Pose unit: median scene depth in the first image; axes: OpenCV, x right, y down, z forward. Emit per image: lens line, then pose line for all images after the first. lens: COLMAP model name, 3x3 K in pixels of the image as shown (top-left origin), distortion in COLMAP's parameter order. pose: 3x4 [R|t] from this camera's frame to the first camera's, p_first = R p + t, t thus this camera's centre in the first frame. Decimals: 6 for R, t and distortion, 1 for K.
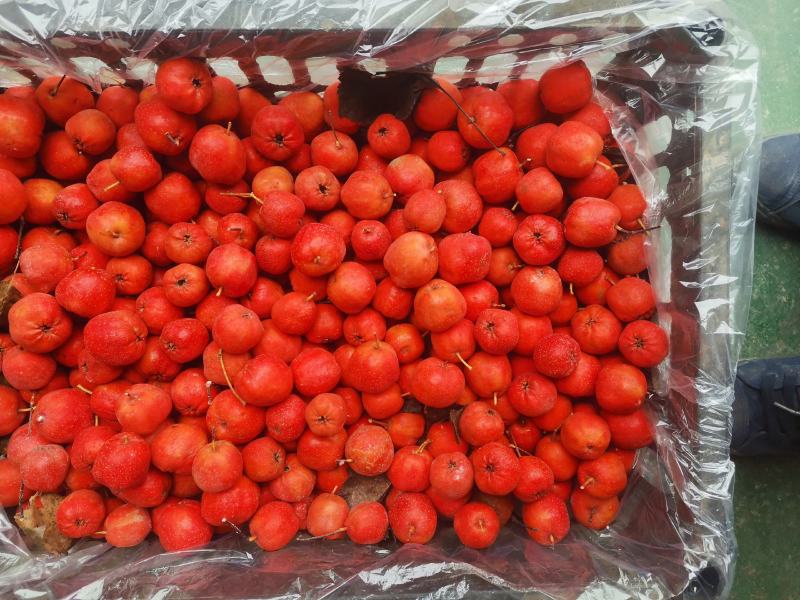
lens RADIAL K [[588.1, 0, 396.7], [0, 588.1, 296.9], [0, 0, 1]] dist [0.086572, -0.101125]
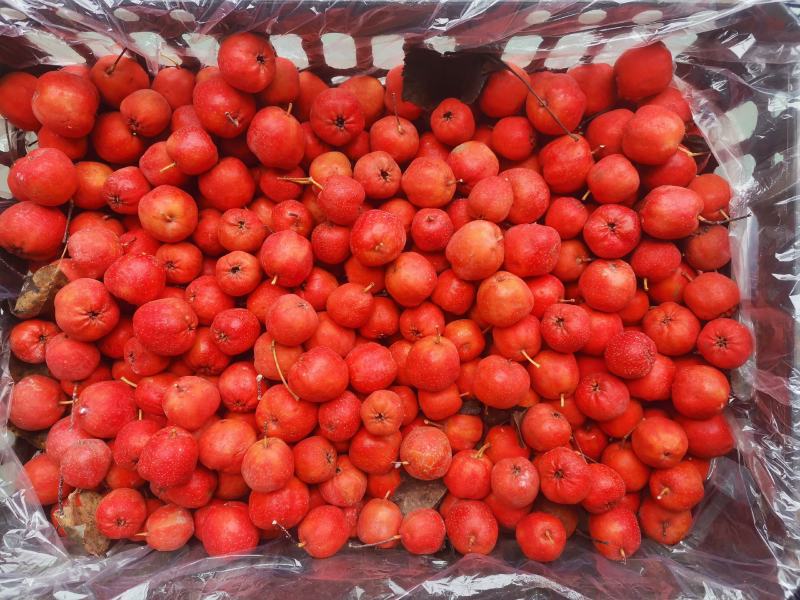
lens RADIAL K [[588.1, 0, 396.7], [0, 588.1, 296.9], [0, 0, 1]] dist [0.086572, -0.101125]
pose [[0.999727, 0.016902, -0.016130, -0.085495], [-0.017471, 0.999206, -0.035809, 0.048228], [0.015512, 0.036081, 0.999228, 0.053154]]
